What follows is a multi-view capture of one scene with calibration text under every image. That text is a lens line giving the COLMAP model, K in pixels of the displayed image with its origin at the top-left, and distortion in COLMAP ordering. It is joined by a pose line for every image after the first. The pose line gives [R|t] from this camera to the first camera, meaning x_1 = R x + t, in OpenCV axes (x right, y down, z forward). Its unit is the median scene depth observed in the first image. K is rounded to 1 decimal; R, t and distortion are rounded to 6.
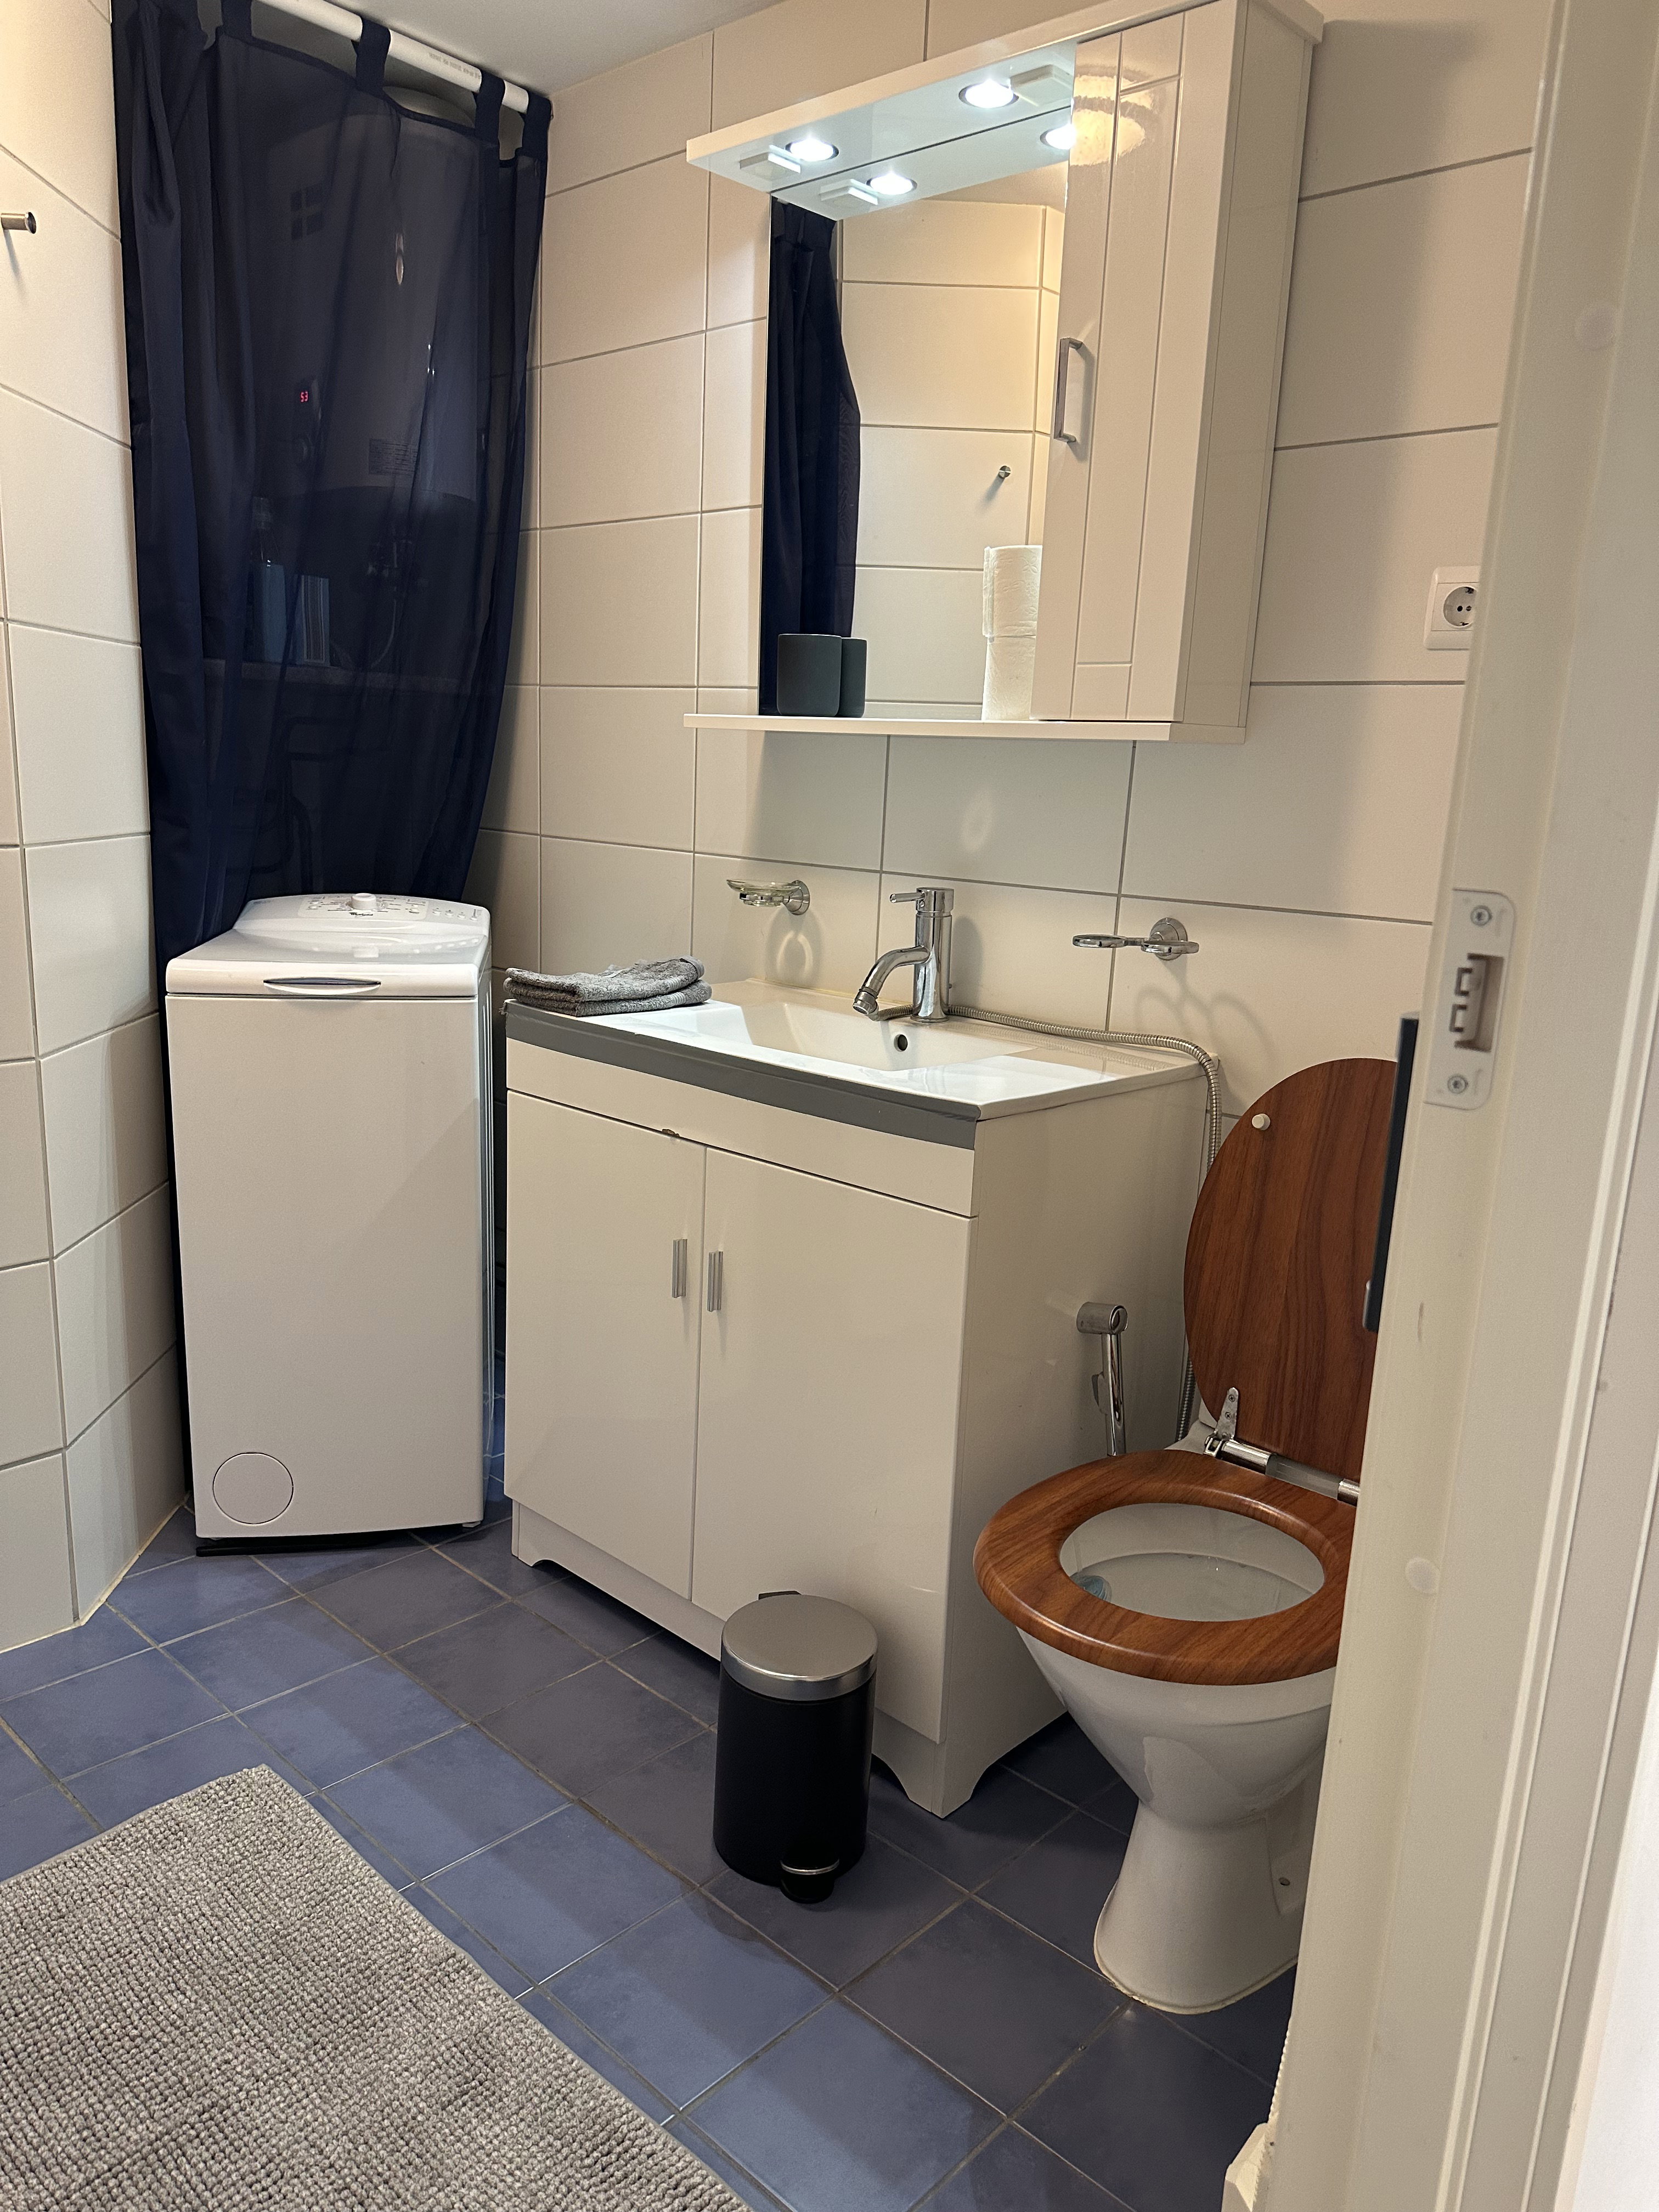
lens RADIAL K [[1572.3, 0, 934.7], [0, 1572.3, 1113.7], [0, 0, 1]] dist [0.178995, -0.164804]
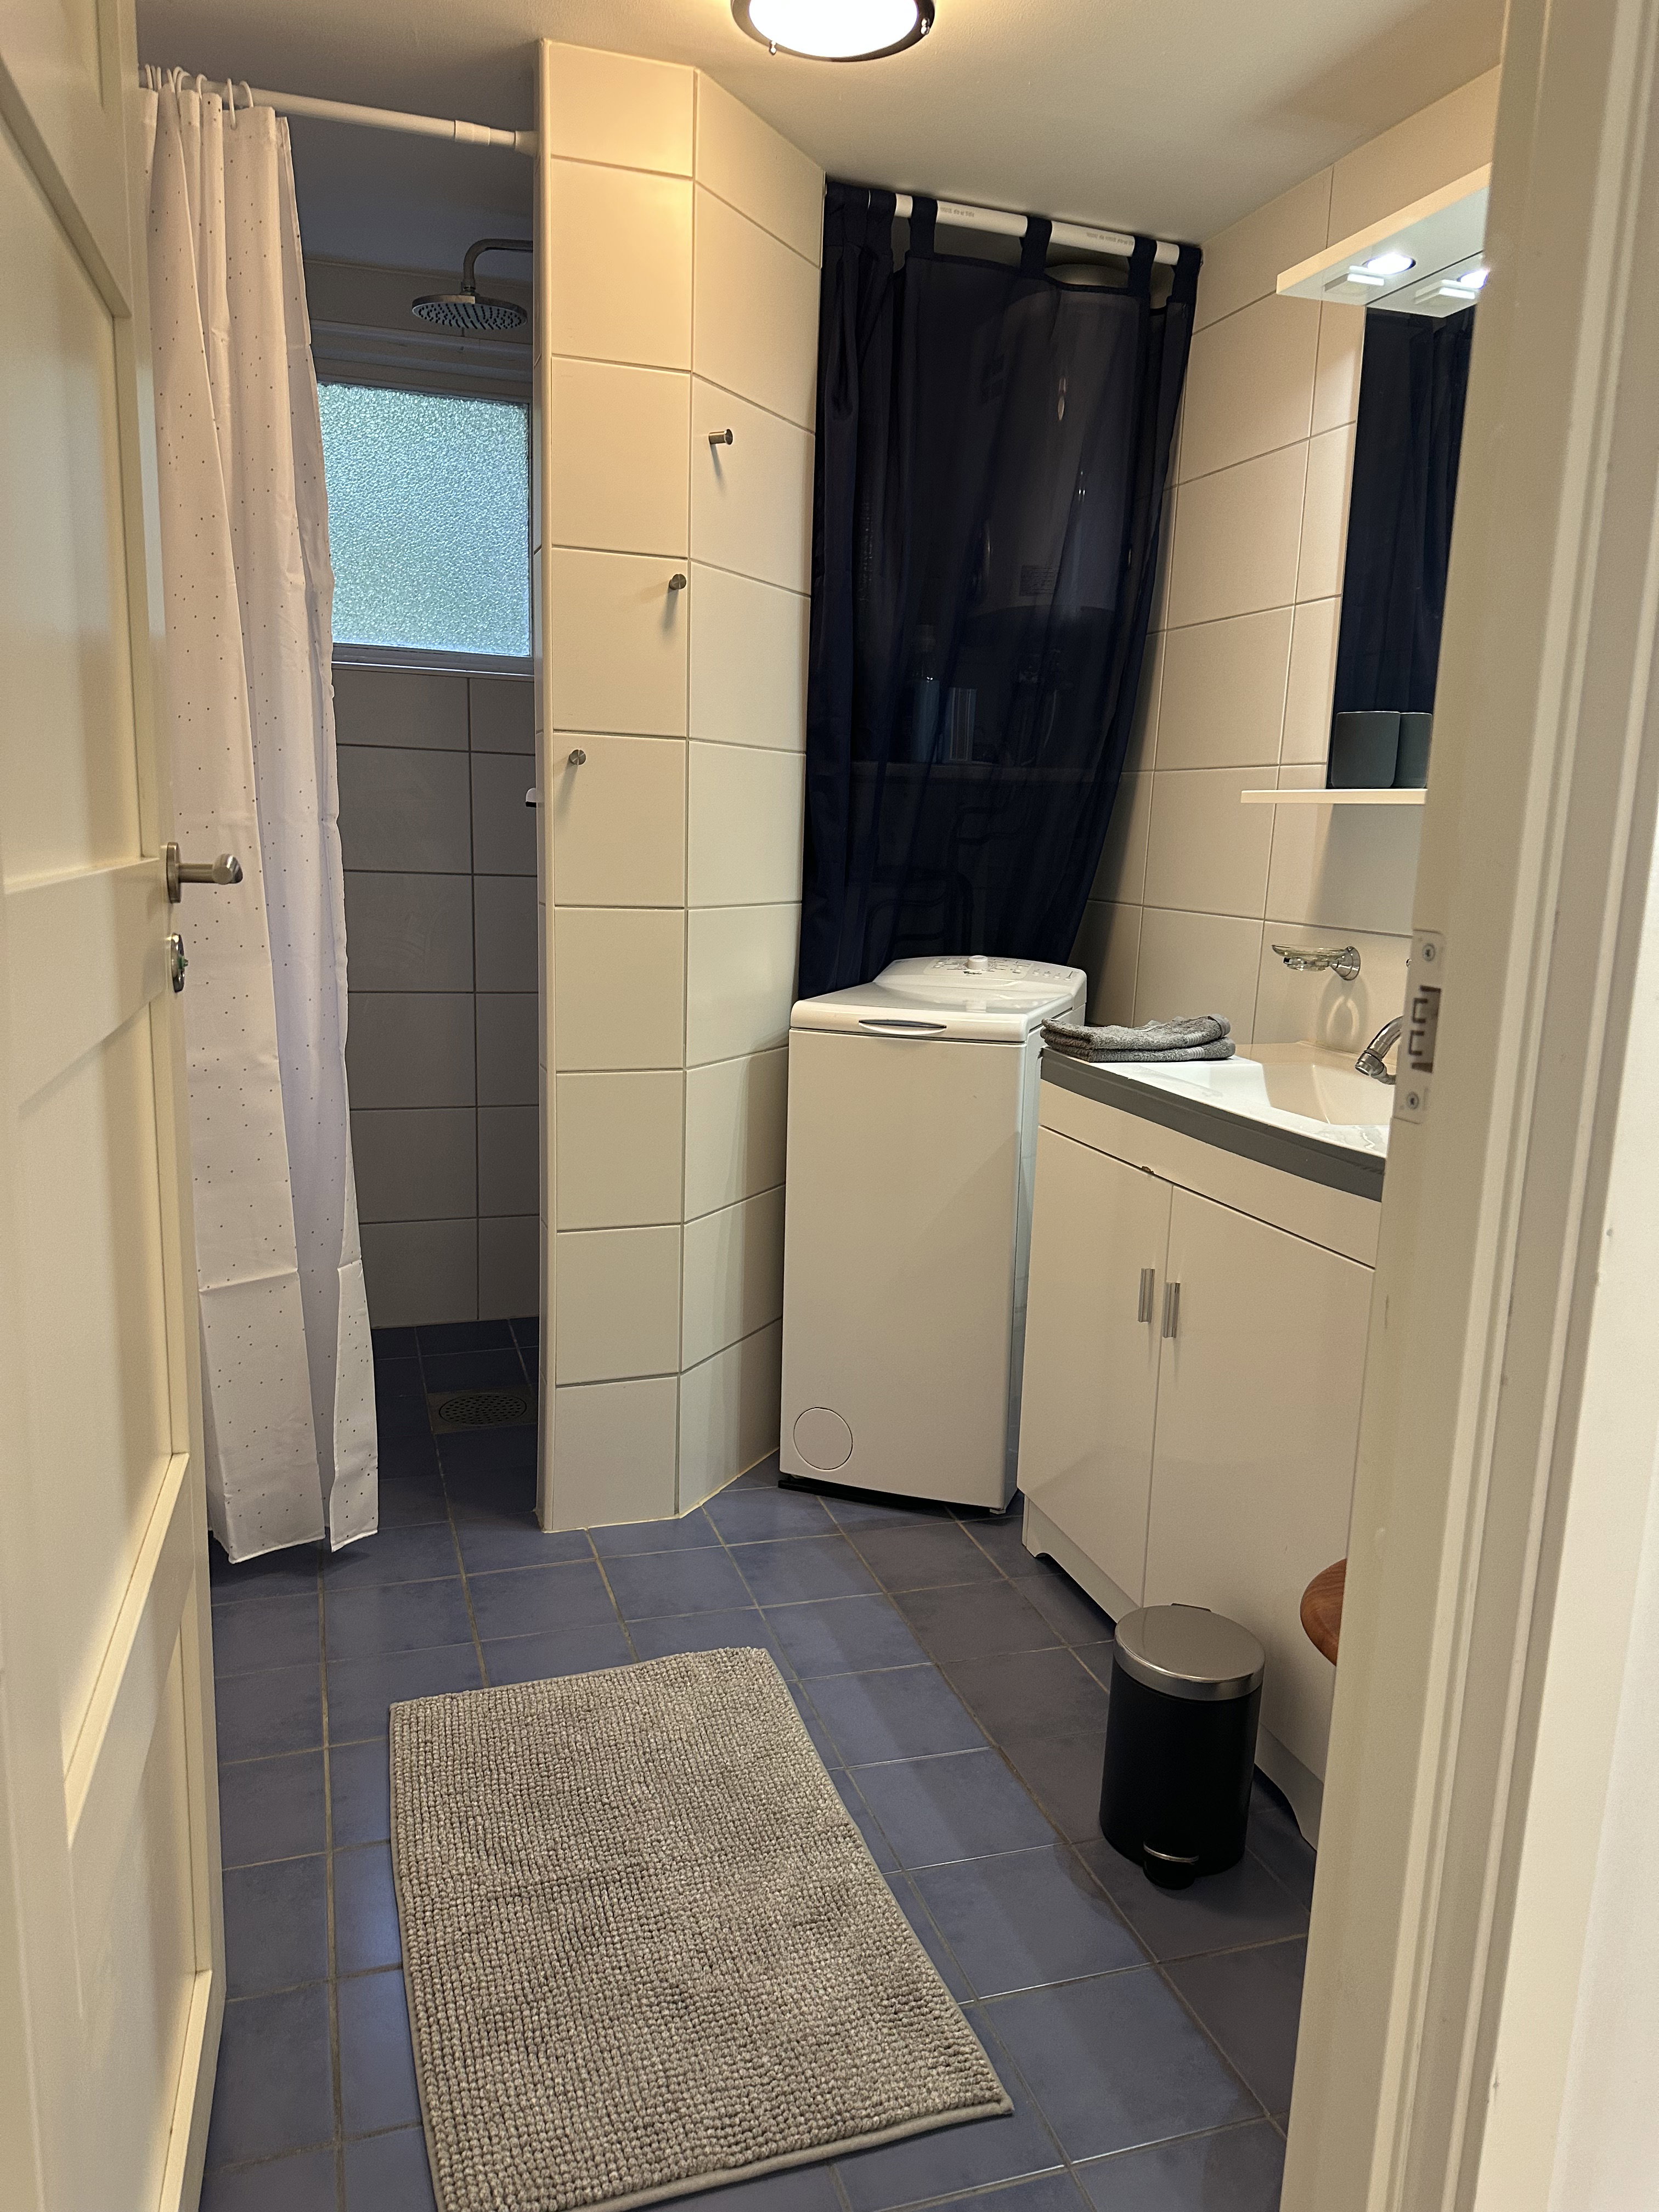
lens RADIAL K [[1572.3, 0, 934.7], [0, 1572.3, 1113.7], [0, 0, 1]] dist [0.178995, -0.164804]
pose [[0.900929, 0.069173, -0.428418, 0.141225], [-0.089565, 0.995599, -0.027598, 0.014284], [0.424624, 0.063235, 0.903159, -0.043111]]
